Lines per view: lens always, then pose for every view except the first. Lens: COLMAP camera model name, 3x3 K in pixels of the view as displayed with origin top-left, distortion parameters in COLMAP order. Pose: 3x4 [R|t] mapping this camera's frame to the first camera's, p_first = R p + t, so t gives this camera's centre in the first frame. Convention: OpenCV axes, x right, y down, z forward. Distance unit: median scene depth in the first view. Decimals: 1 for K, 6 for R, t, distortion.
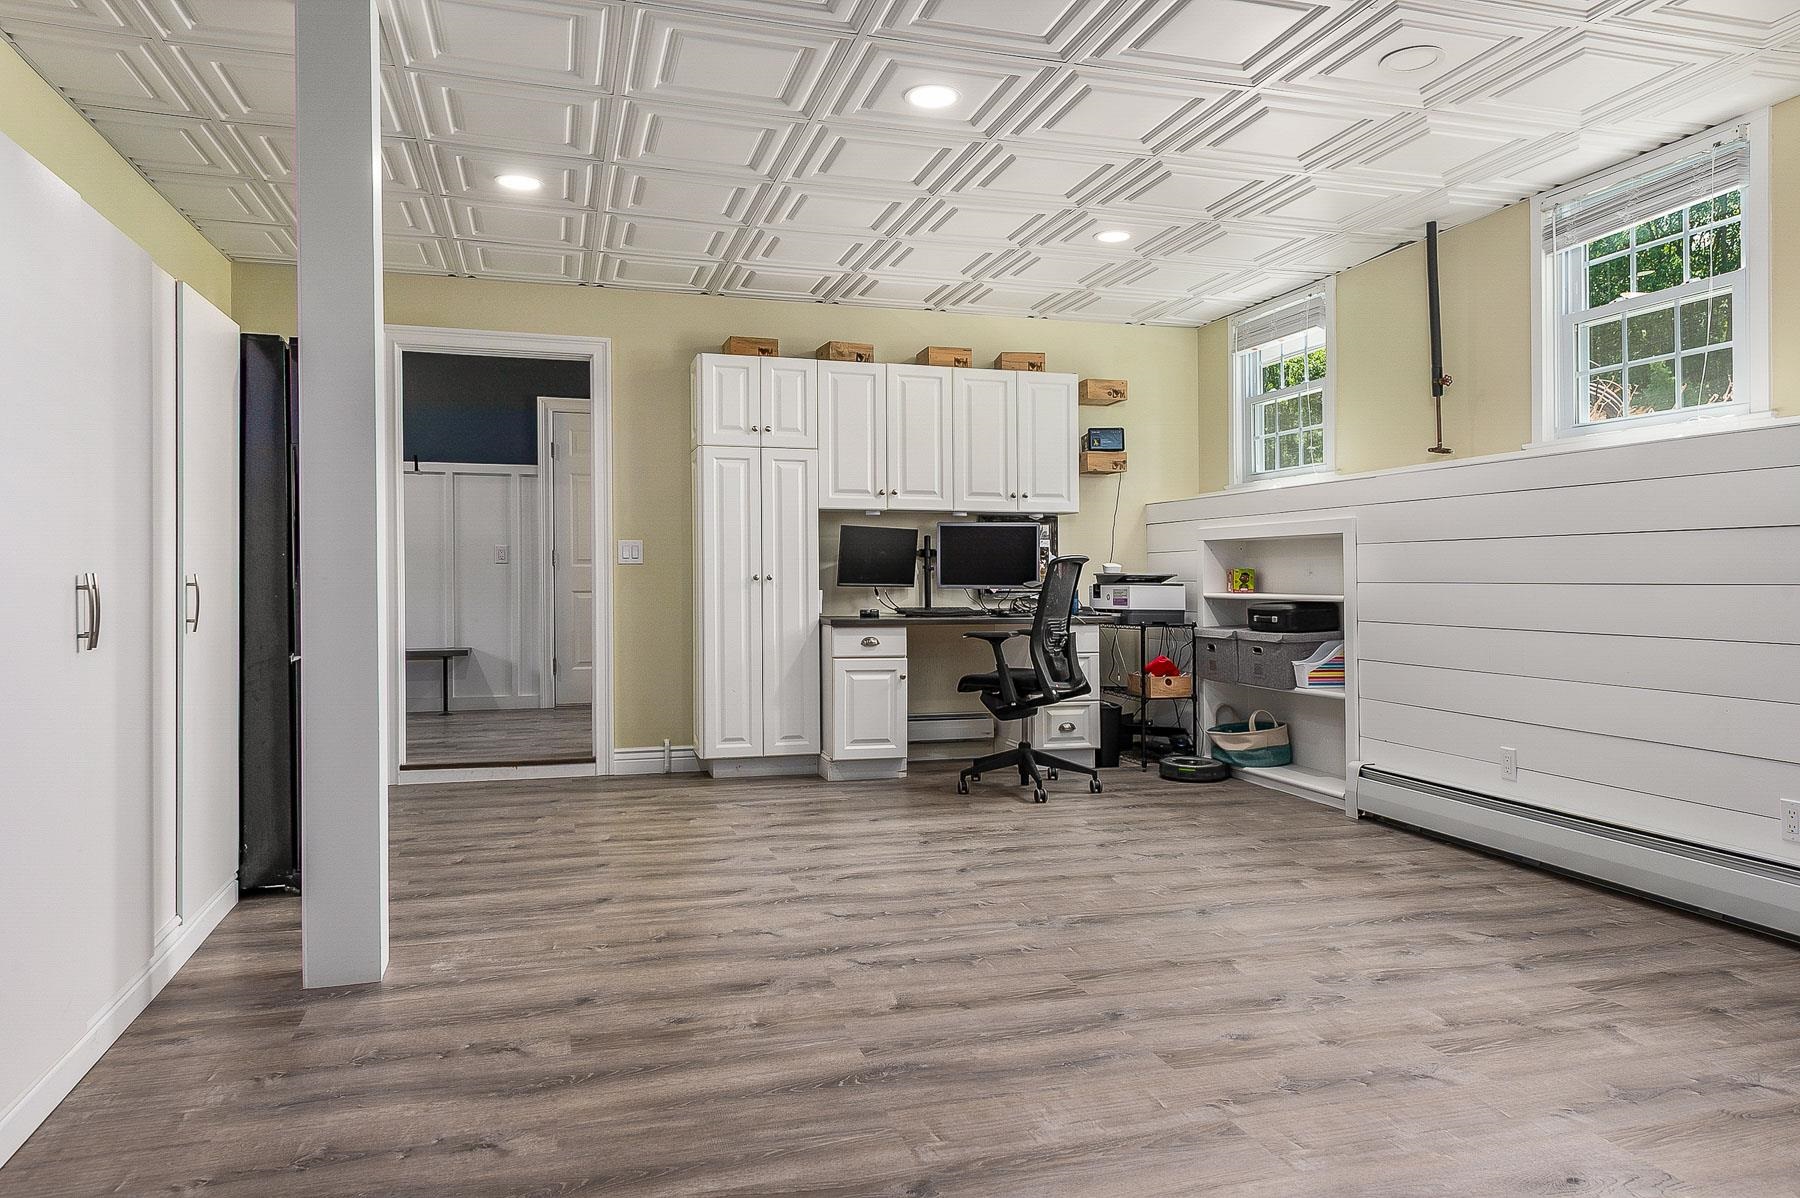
lens RADIAL K [[1195.5, 0, 906.0], [0, 1195.5, 577.4], [0, 0, 1]] dist [0.002507, -0.001326]
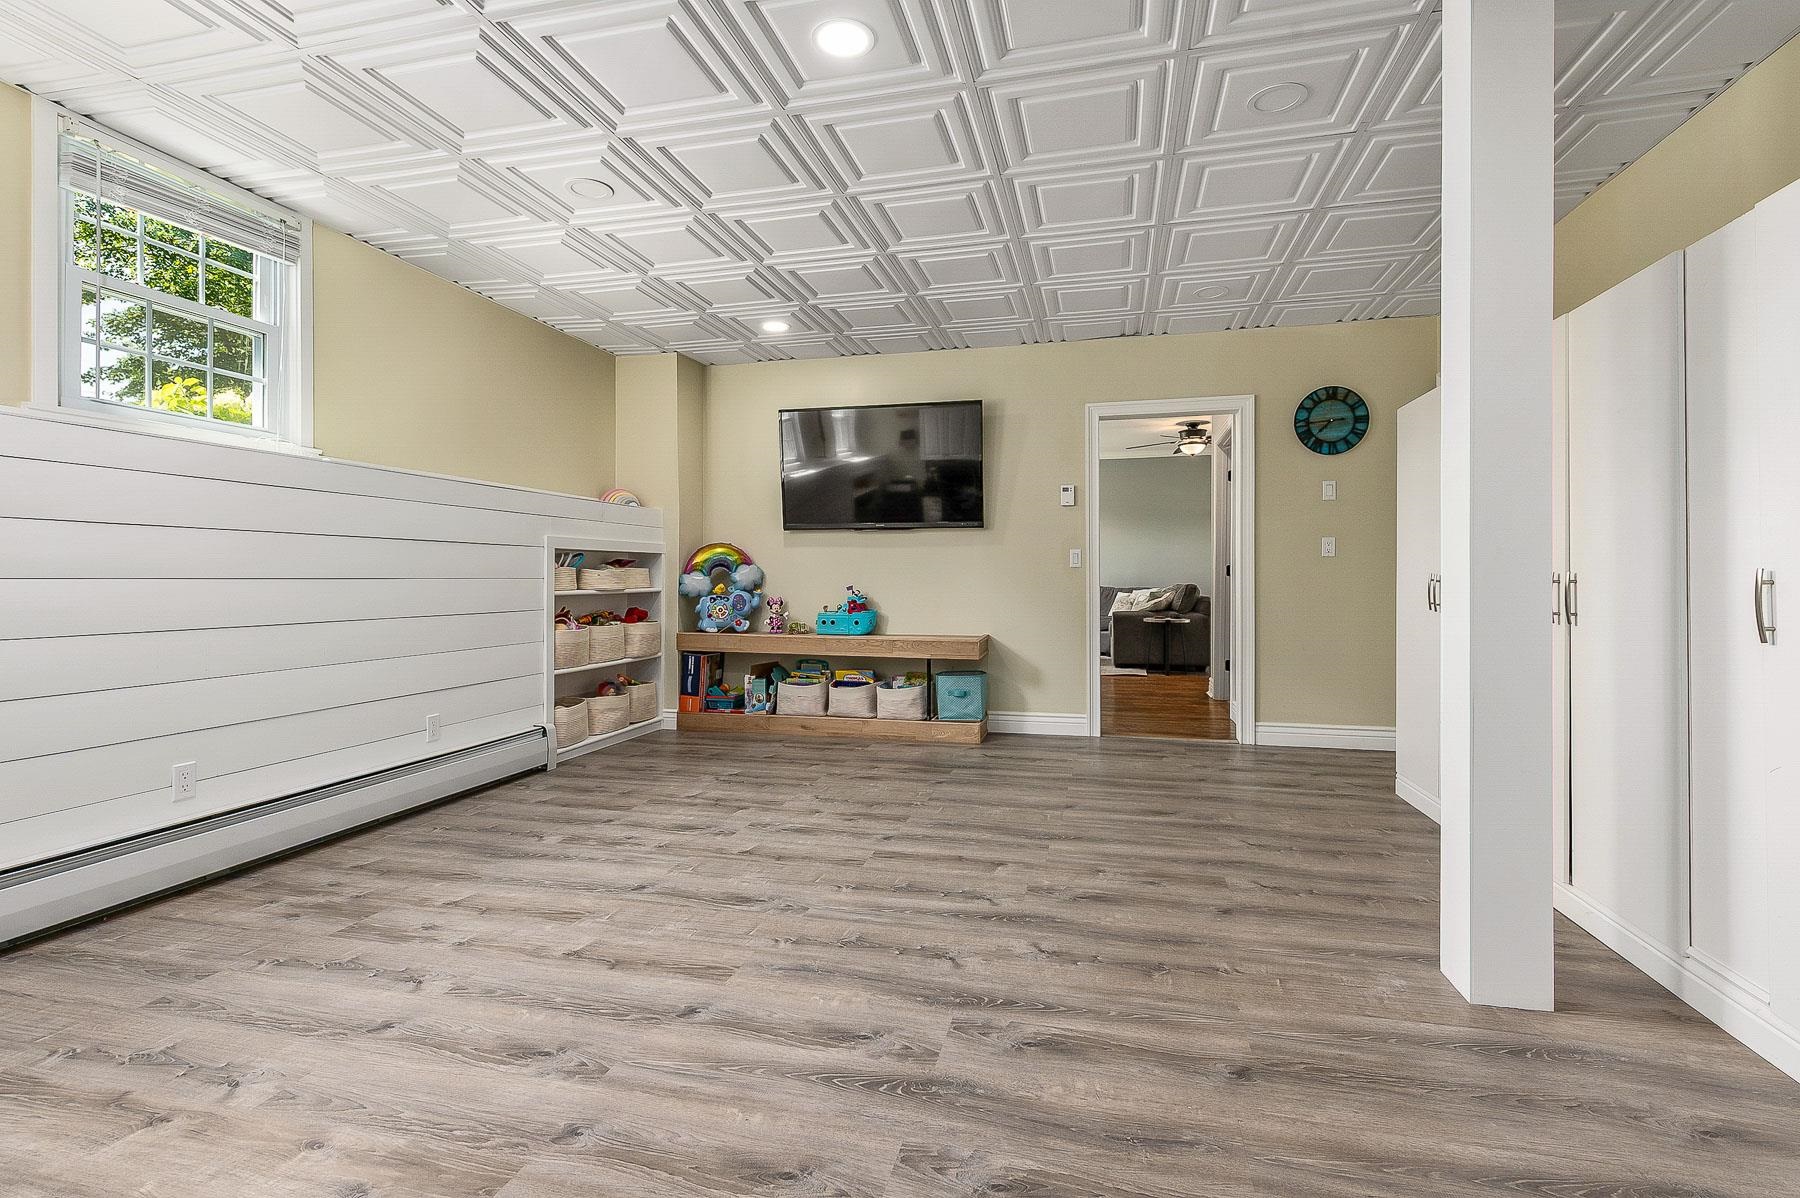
lens RADIAL K [[845.9, 0, 909.9], [0, 845.9, 574.5], [0, 0, 1]] dist [-0.000274, -0.000025]
pose [[-0.867712, -0.000934, 0.497066, -0.404101], [-0.001734, 0.999998, -0.001148, 0.001185], [-0.497064, -0.001858, -0.867712, 1.852762]]
